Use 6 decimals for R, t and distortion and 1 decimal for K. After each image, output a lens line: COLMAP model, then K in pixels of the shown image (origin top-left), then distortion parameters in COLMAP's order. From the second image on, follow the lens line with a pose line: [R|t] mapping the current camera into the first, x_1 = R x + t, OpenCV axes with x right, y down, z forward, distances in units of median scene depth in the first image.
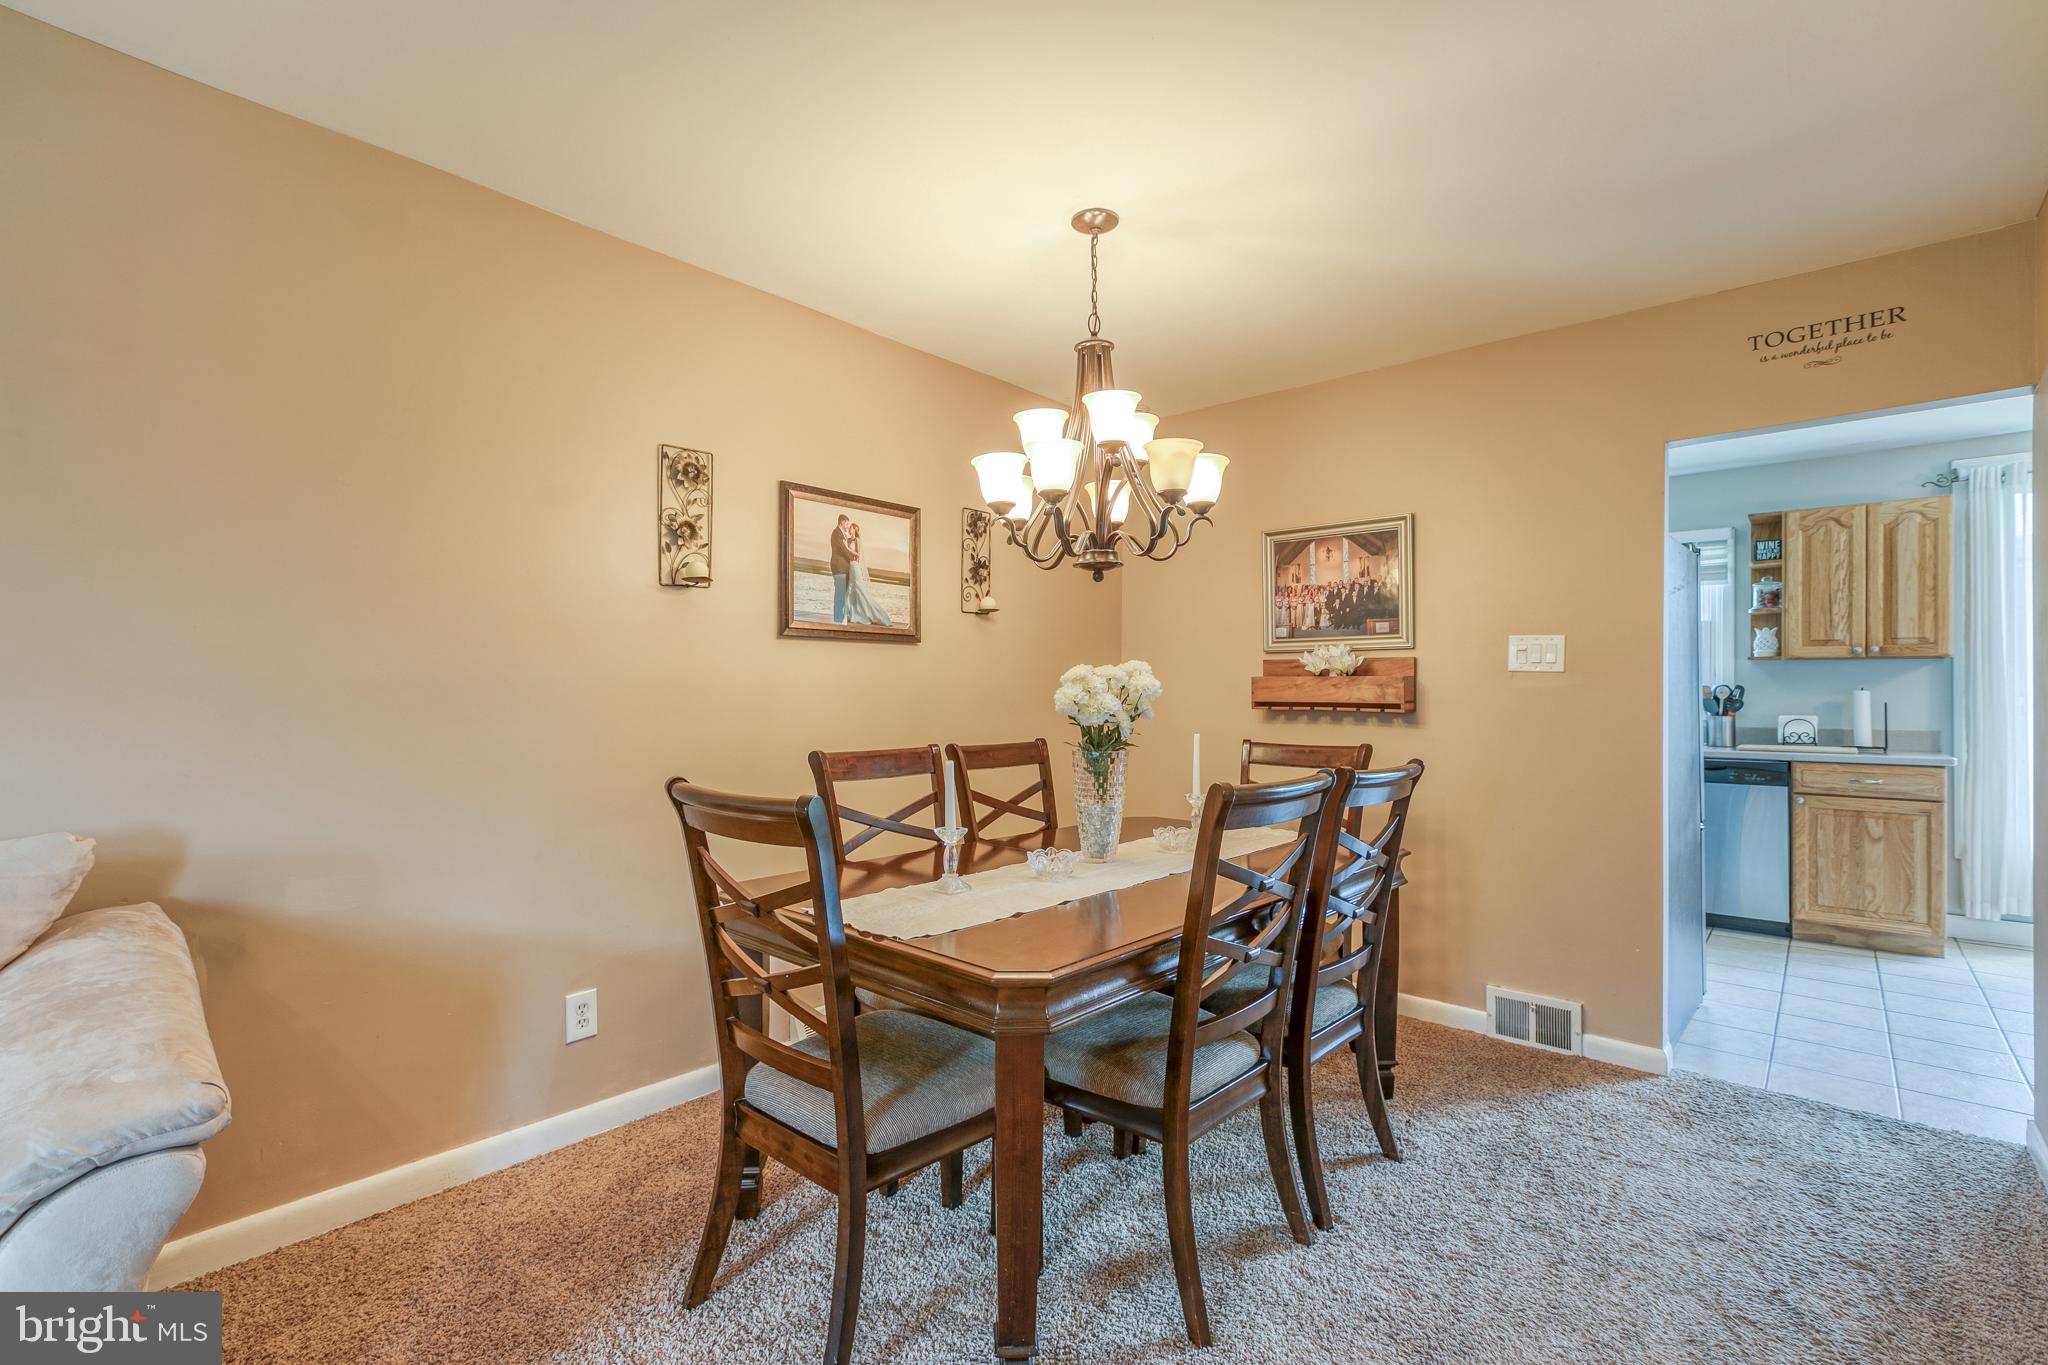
lens RADIAL K [[919.6, 0, 1012.2], [0, 919.6, 681.2], [0, 0, 1]] dist [0.001517, -0.000624]
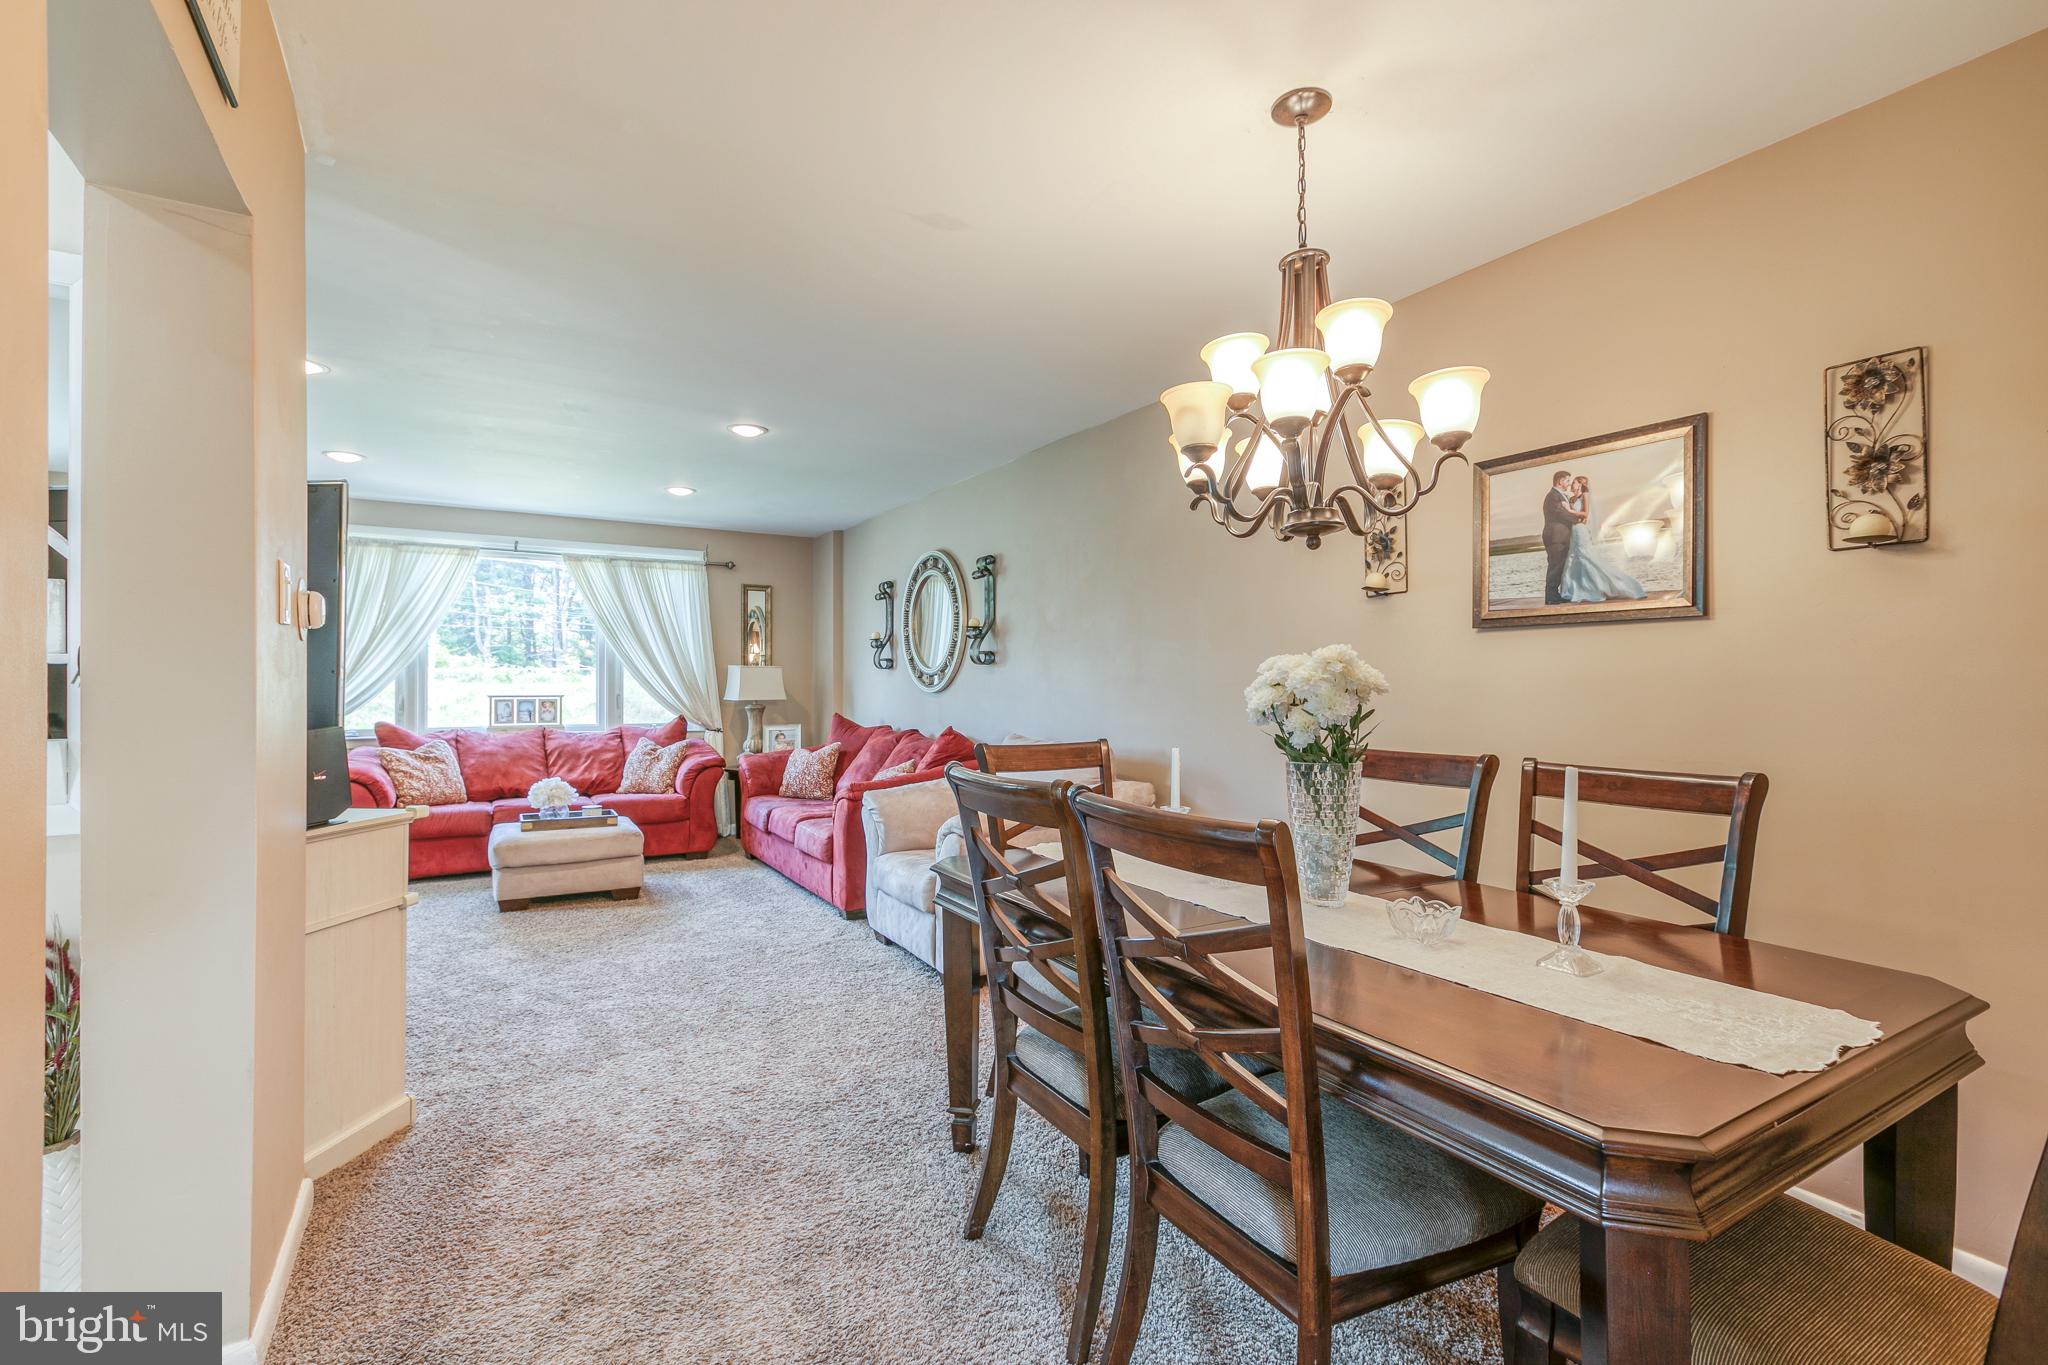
lens RADIAL K [[919.6, 0, 1042.5], [0, 919.6, 683.4], [0, 0, 1]] dist [0.001517, -0.000624]
pose [[-0.283395, -0.003405, -0.958997, 0.695406], [0.012410, 0.999897, -0.007218, 0.006534], [0.958923, -0.013947, -0.283324, 0.755366]]
